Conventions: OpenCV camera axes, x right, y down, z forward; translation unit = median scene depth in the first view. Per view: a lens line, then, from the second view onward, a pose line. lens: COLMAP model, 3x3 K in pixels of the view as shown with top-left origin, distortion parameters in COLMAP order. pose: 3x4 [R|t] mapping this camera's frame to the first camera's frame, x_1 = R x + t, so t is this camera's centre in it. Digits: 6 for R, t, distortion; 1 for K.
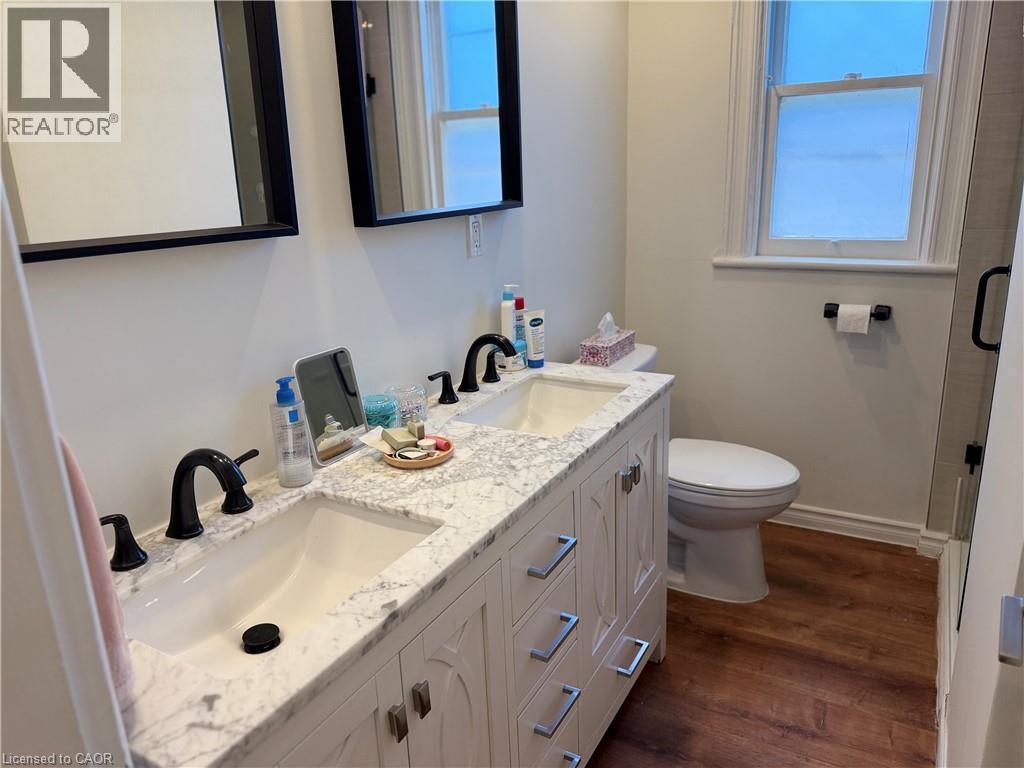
lens RADIAL K [[730.0, 0, 512.0], [0, 730.0, 384.0], [0, 0, 1]] dist [0.094979, -0.129093]
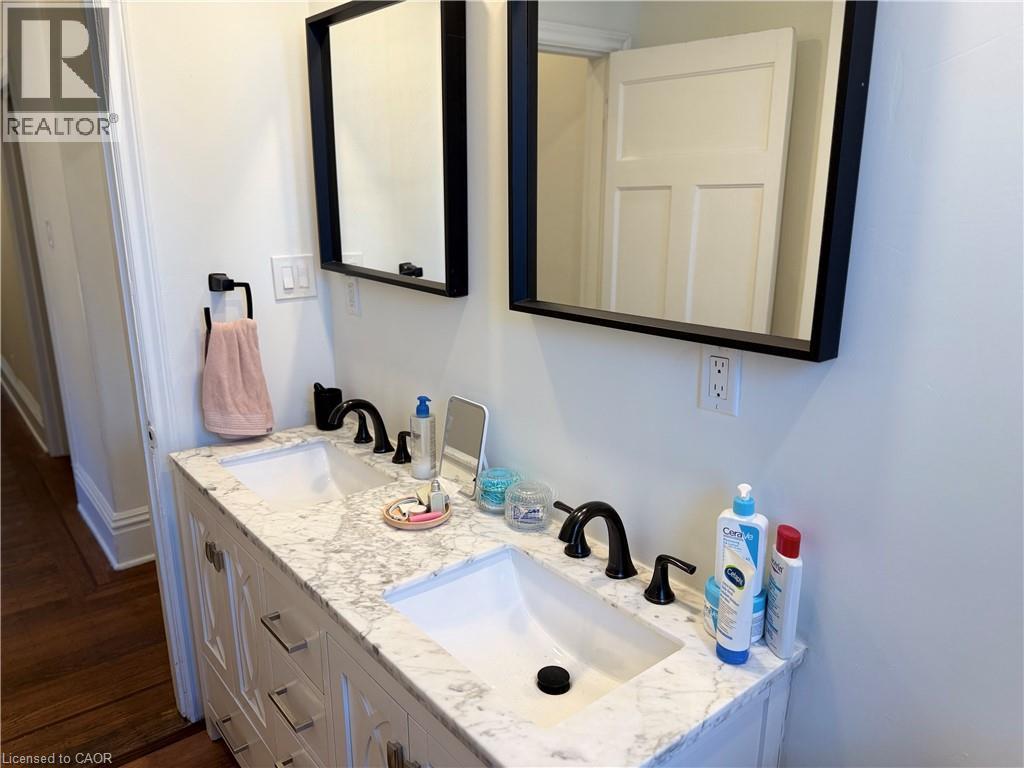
lens RADIAL K [[730.0, 0, 512.0], [0, 730.0, 384.0], [0, 0, 1]] dist [0.094979, -0.129093]
pose [[-0.366213, 0.275860, -0.888701, 0.723026], [-0.239474, 0.894939, 0.376478, -0.512739], [0.899189, 0.350692, -0.261677, 1.356738]]
